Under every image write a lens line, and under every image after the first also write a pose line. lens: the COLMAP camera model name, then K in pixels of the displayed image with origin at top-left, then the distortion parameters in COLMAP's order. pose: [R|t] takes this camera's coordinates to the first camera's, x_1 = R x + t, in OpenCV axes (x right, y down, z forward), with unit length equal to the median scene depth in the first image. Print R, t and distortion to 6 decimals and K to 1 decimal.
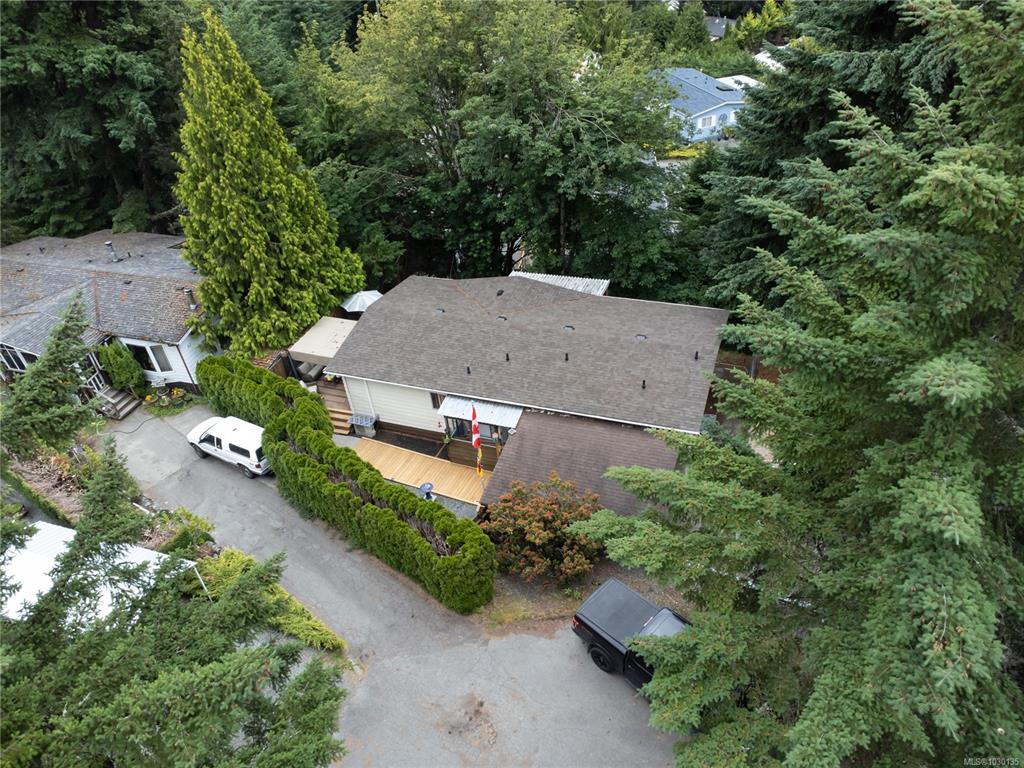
lens RADIAL K [[736.5, 0, 512.0], [0, 736.5, 384.0], [0, 0, 1]] dist [0.022955, 0.008871]
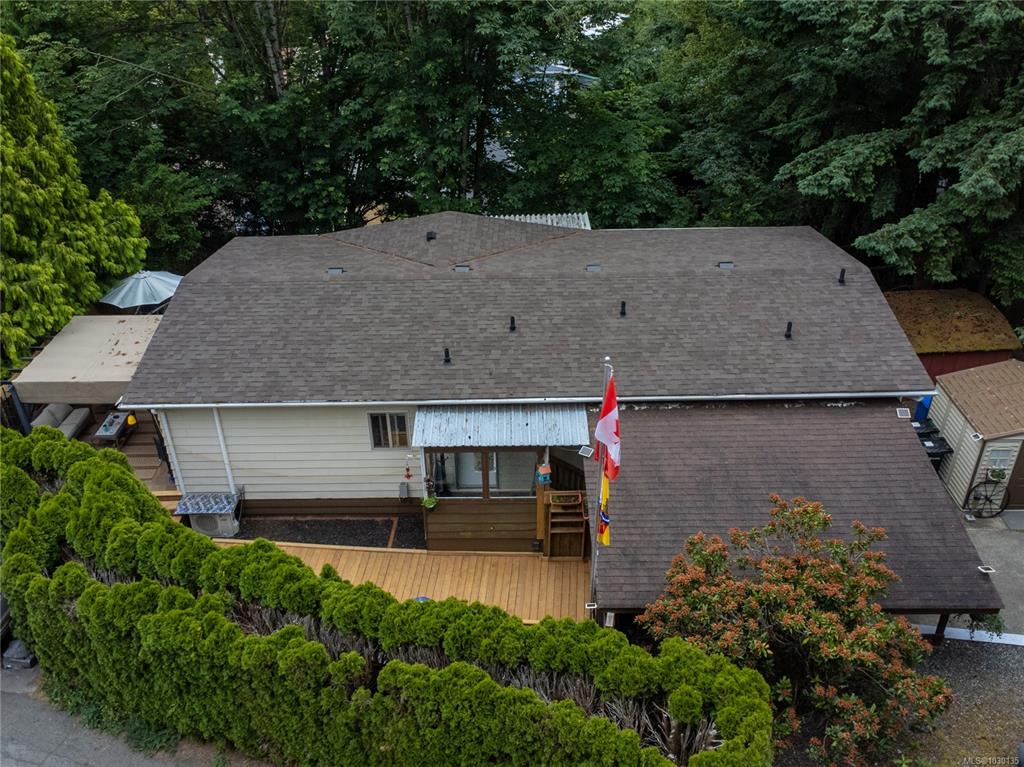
lens RADIAL K [[871.1, 0, 510.1], [0, 871.1, 358.0], [0, 0, 1]] dist [0.012559, 0.003244]
pose [[0.934200, -0.114106, 0.338008, -0.198294], [0.160347, 0.980673, -0.112114, 0.050611], [-0.318682, 0.158936, 0.934442, 0.394928]]
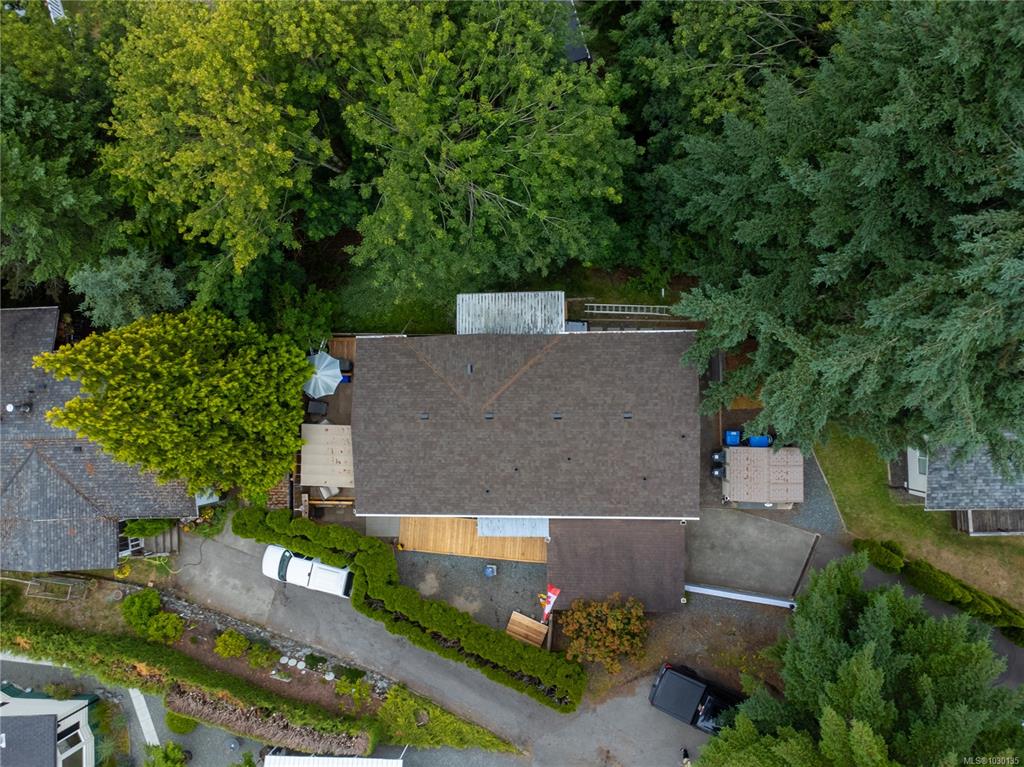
lens RADIAL K [[736.5, 0, 512.0], [0, 736.5, 383.5], [0, 0, 1]] dist [0.022955, 0.008871]
pose [[0.935867, -0.352160, -0.011706, 0.042138], [0.238840, 0.609593, 0.755878, -0.865781], [-0.259054, -0.710197, 0.654608, 0.339026]]
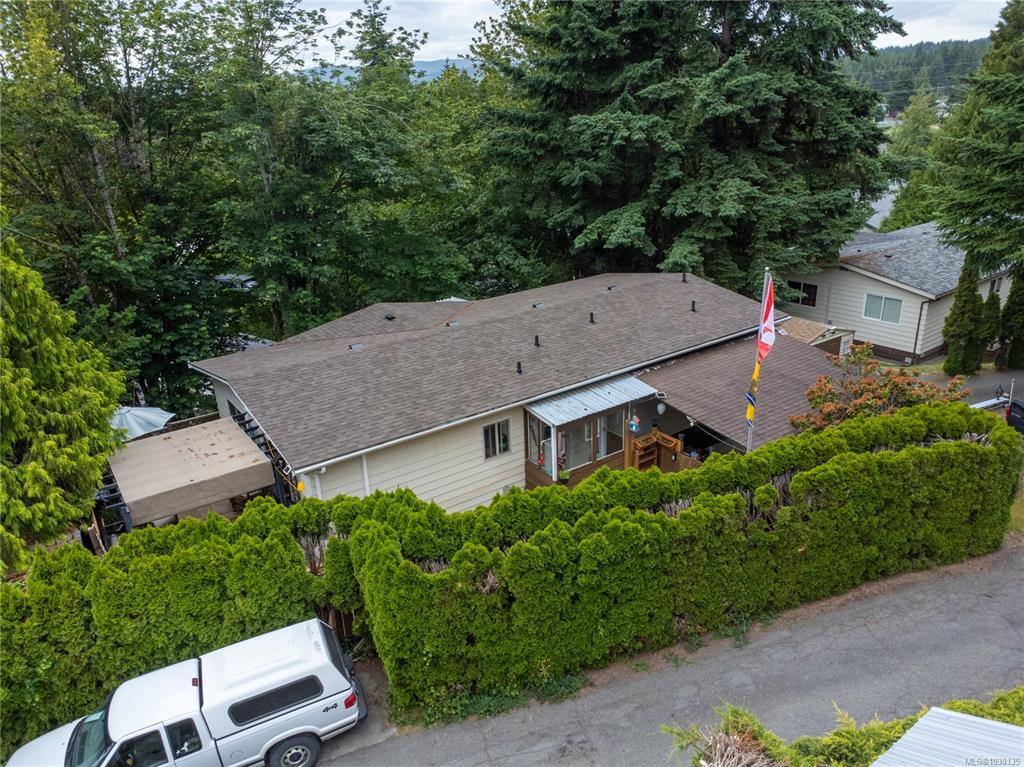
lens RADIAL K [[736.5, 0, 512.0], [0, 736.5, 383.5], [0, 0, 1]] dist [0.022955, 0.008871]
pose [[0.561367, -0.233445, 0.793959, -0.501380], [0.495355, 0.863325, -0.096399, 0.044435], [-0.662941, 0.447407, 0.600280, 0.580674]]
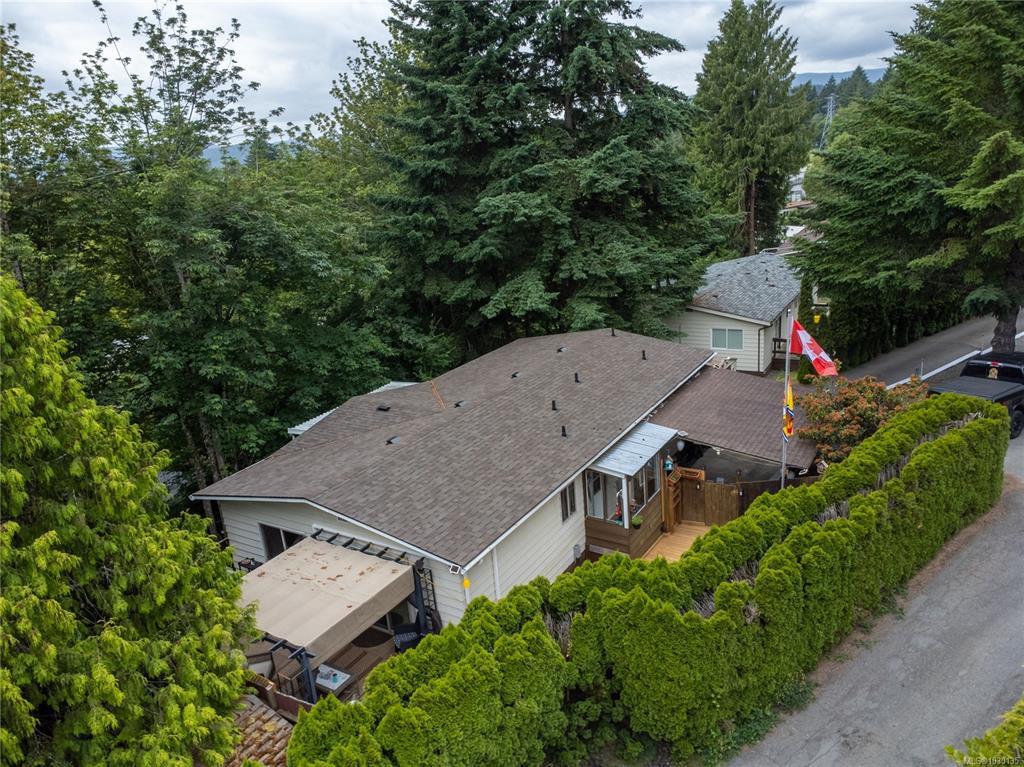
lens RADIAL K [[736.5, 0, 512.0], [0, 736.5, 383.5], [0, 0, 1]] dist [0.022955, 0.008871]
pose [[0.204327, -0.218887, 0.954117, -0.614950], [0.648038, 0.760769, 0.035751, -0.093824], [-0.733688, 0.610999, 0.297293, 0.737945]]
